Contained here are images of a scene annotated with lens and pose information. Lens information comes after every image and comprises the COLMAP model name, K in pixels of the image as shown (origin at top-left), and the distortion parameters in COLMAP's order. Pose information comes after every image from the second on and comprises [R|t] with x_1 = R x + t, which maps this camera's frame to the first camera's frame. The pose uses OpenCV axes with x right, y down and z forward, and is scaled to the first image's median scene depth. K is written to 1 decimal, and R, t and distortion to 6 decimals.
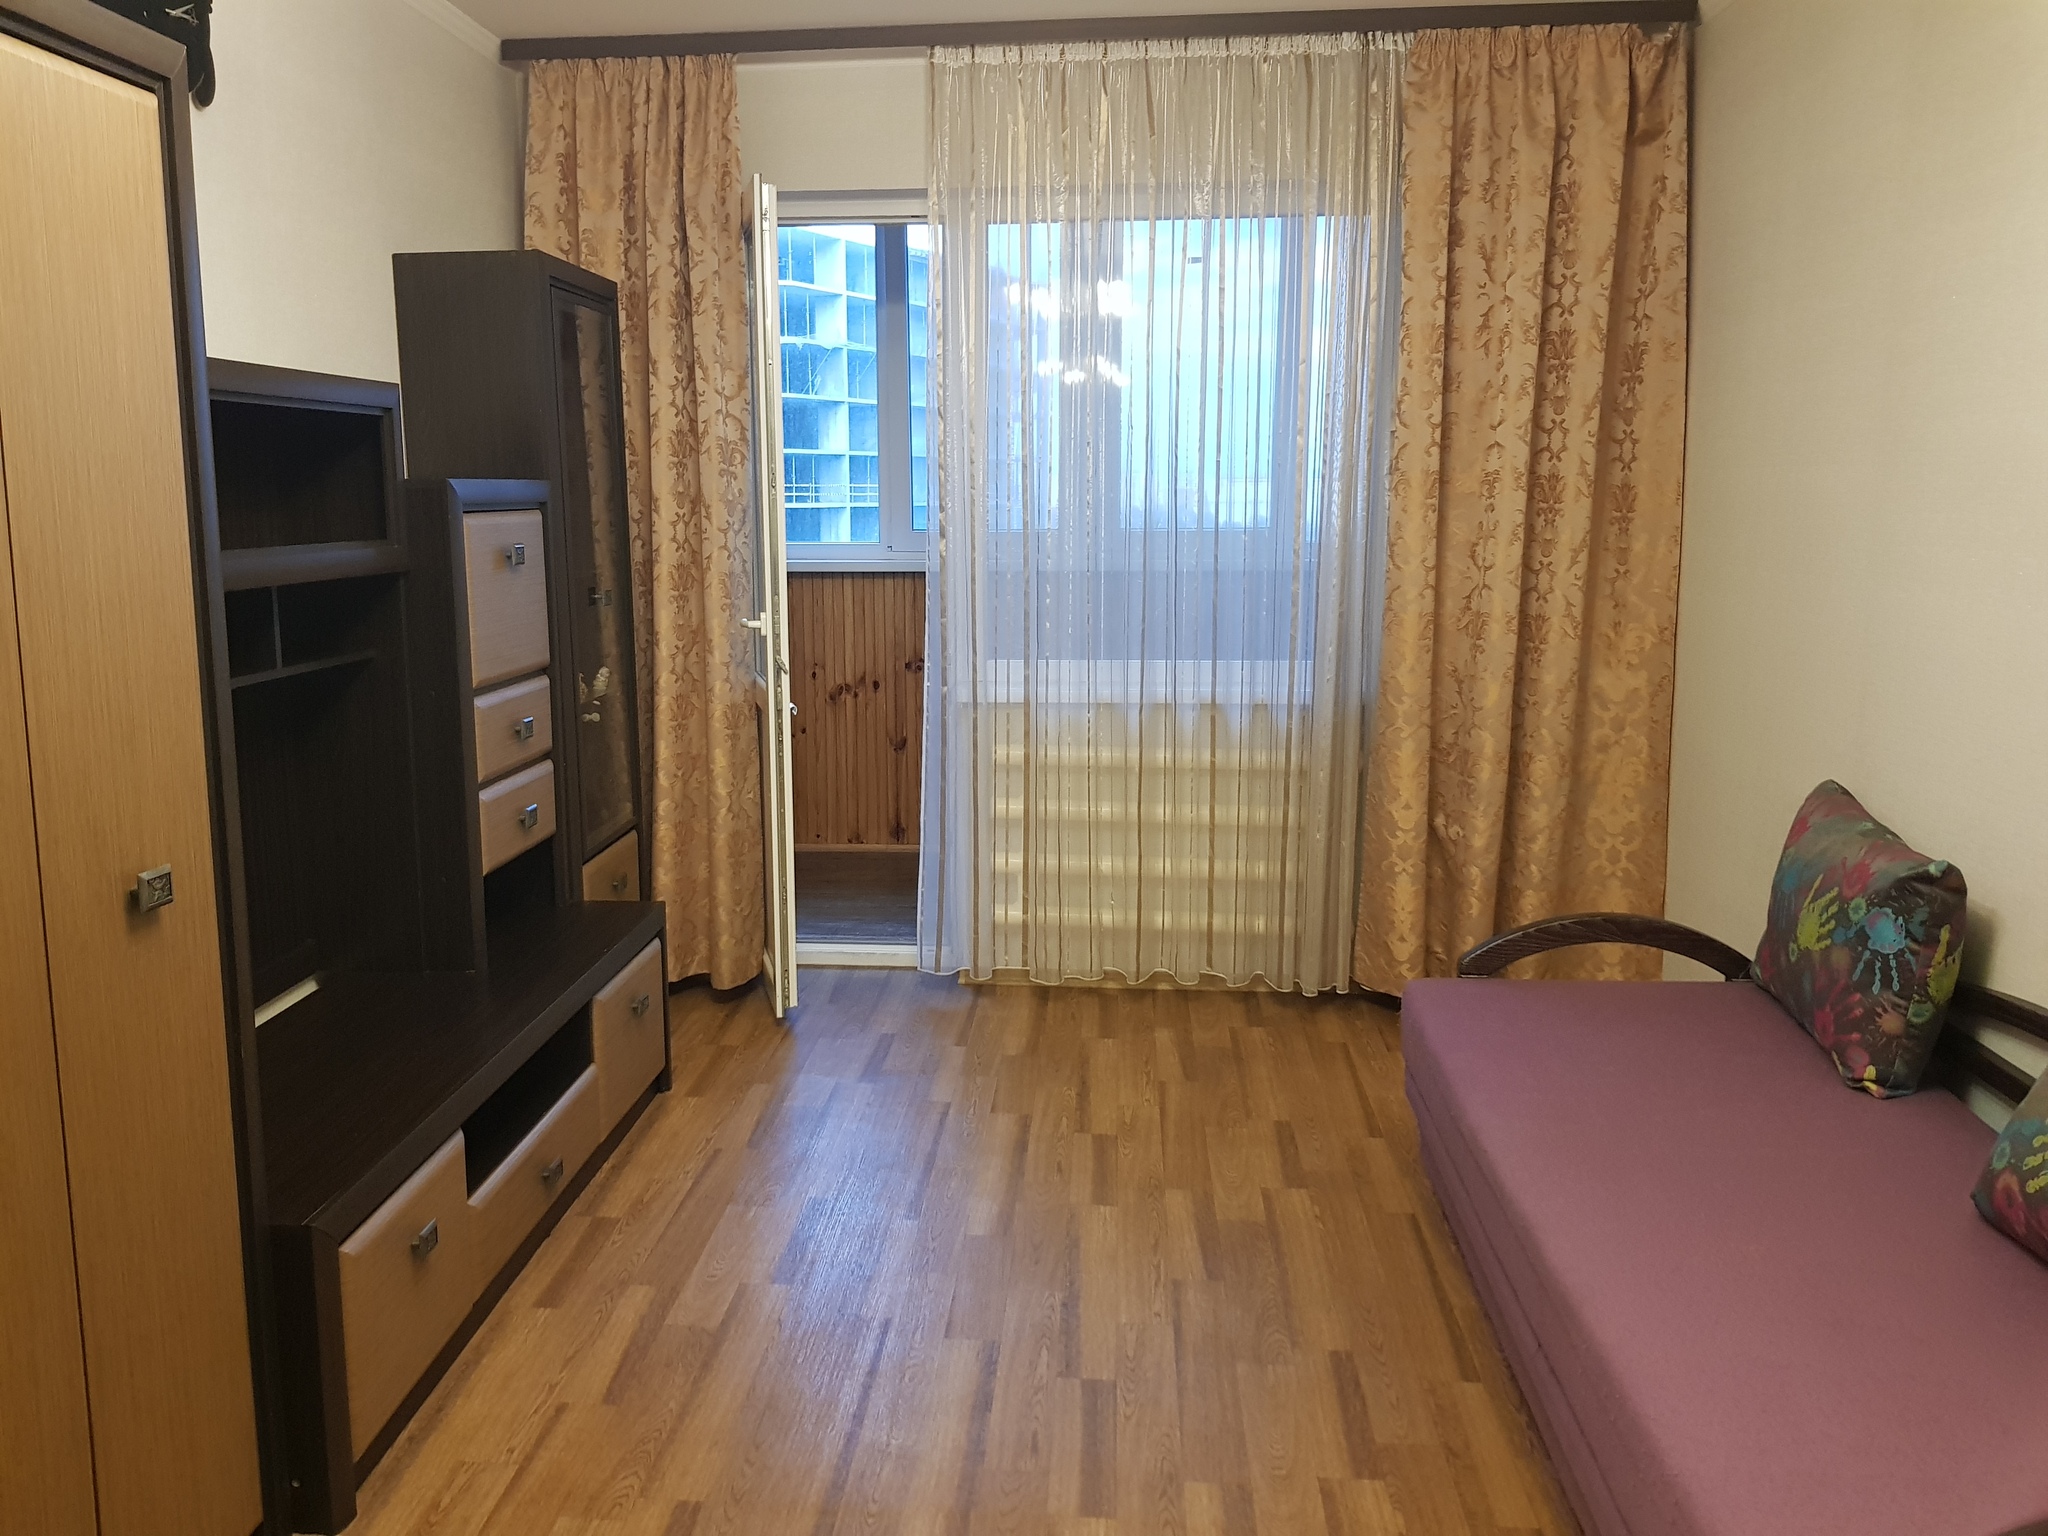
lens RADIAL K [[1619.9, 0, 957.5], [0, 1619.9, 749.3], [0, 0, 1]] dist [0.070008, -0.117055]
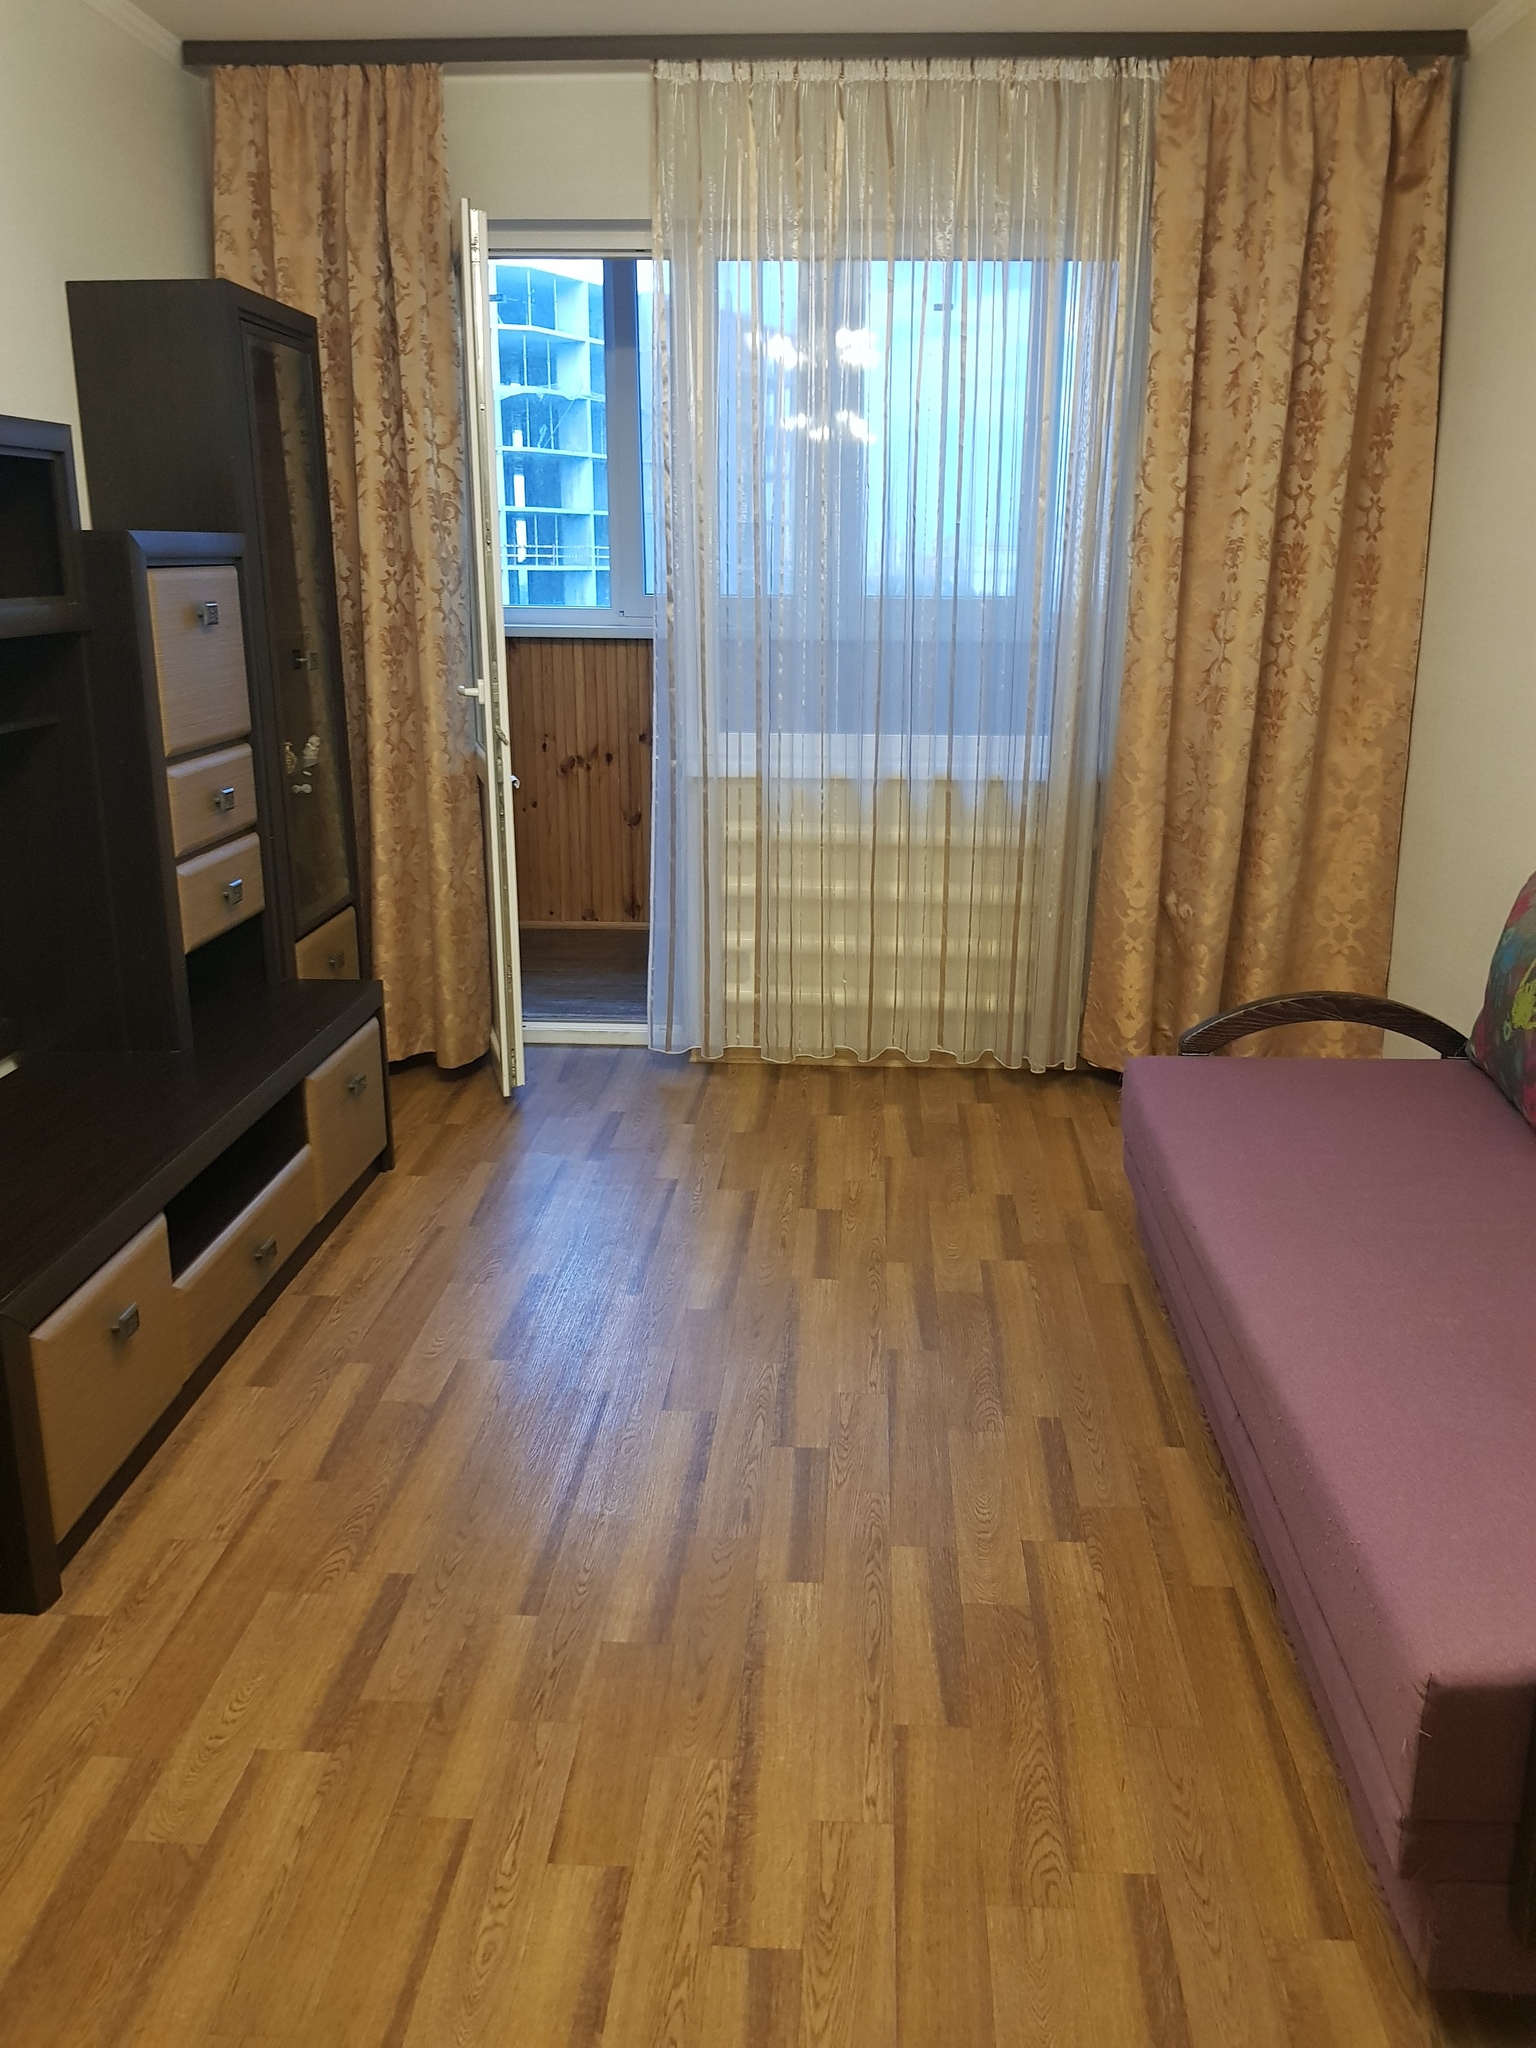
lens RADIAL K [[1619.9, 0, 778.1], [0, 1619.9, 1006.2], [0, 0, 1]] dist [0.070008, -0.117055]
pose [[0.999009, 0.000655, 0.044498, 0.012418], [-0.005620, 0.993744, 0.111544, -0.000765], [-0.044146, -0.111684, 0.992763, 0.015288]]
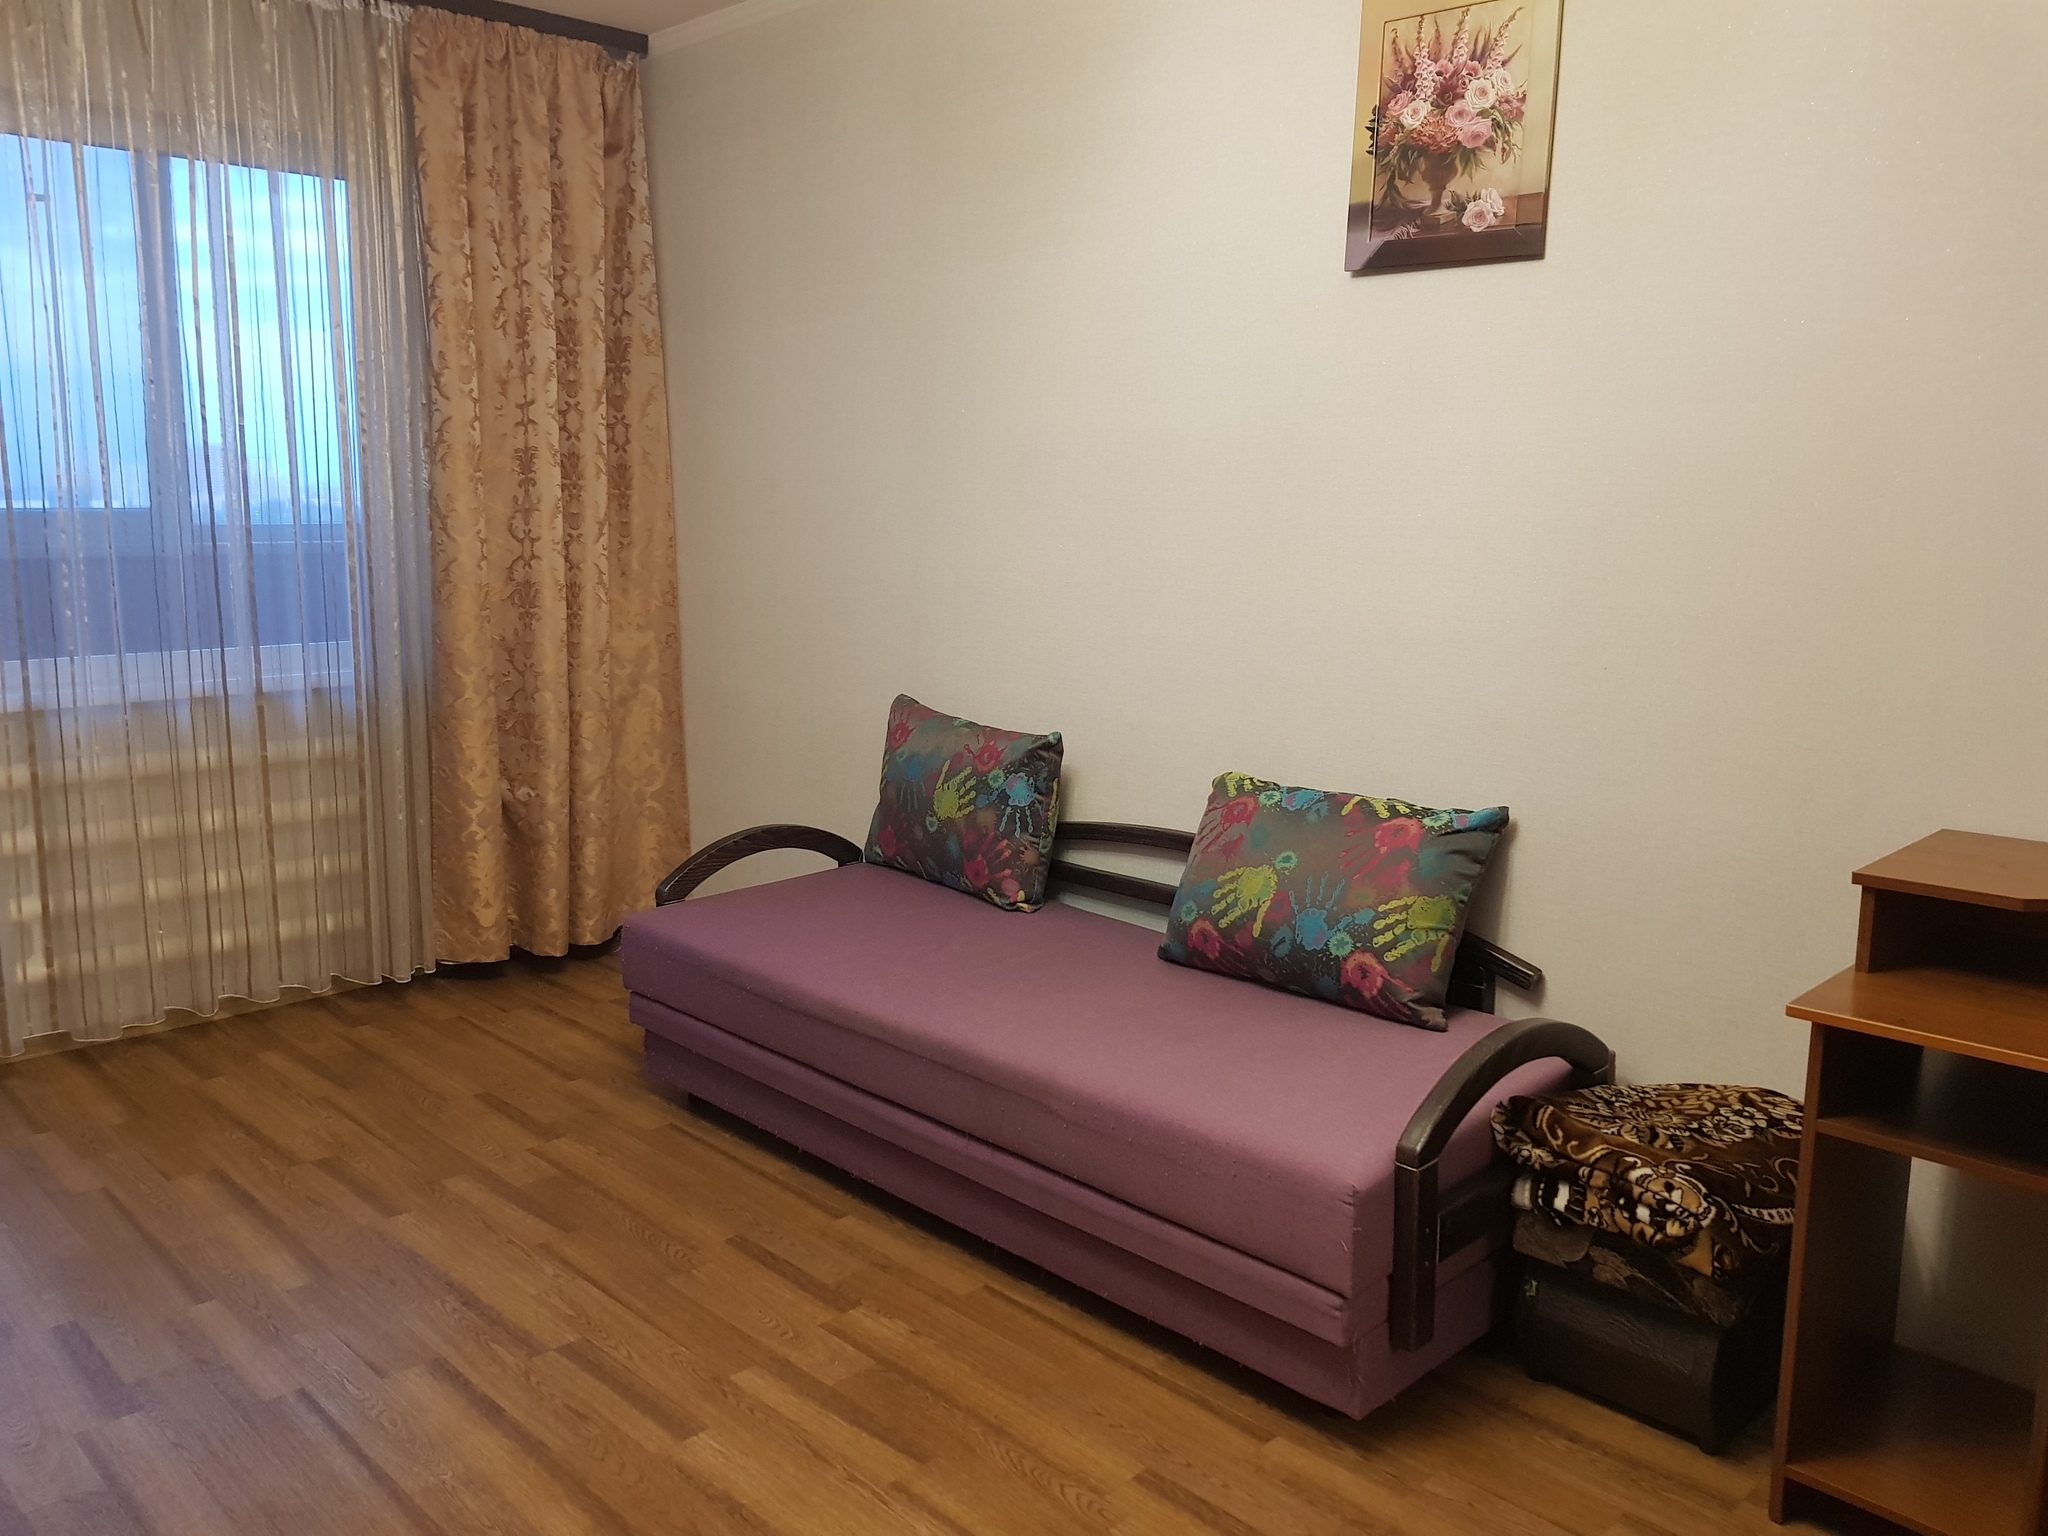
lens RADIAL K [[1619.9, 0, 1009.3], [0, 1619.9, 768.9], [0, 0, 1]] dist [0.070008, -0.117055]
pose [[0.636788, -0.120460, 0.761571, -0.316103], [0.114329, 0.991554, 0.061241, 0.007099], [-0.762515, 0.048072, 0.645182, 0.096150]]
